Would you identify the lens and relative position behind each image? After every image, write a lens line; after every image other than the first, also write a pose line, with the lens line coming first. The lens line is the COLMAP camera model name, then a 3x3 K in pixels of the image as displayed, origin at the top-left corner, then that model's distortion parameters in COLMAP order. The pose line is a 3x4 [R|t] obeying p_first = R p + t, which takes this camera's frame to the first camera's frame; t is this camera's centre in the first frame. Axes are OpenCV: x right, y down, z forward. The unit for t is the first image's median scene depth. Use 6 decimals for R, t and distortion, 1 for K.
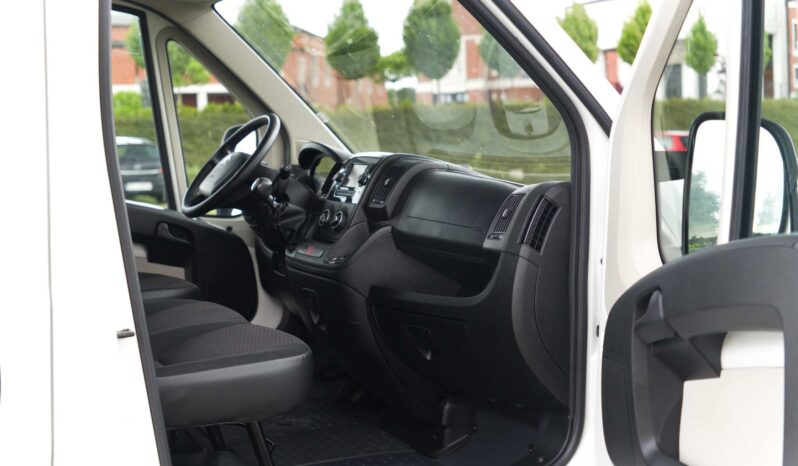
lens RADIAL K [[1191.8, 0, 399.0], [0, 1191.8, 231.1], [0, 0, 1]] dist [0.016262, 0.000000]
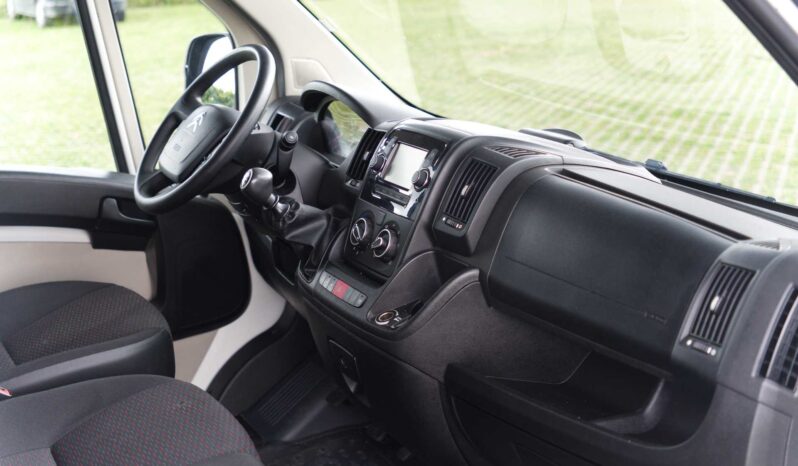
lens RADIAL K [[1191.8, 0, 398.8], [0, 1191.8, 230.9], [0, 0, 1]] dist [0.016262, 0.000000]
pose [[0.998878, -0.041842, 0.022185, -0.056753], [0.037452, 0.984606, 0.170730, -0.122515], [-0.028987, -0.169707, 0.985068, 0.380150]]
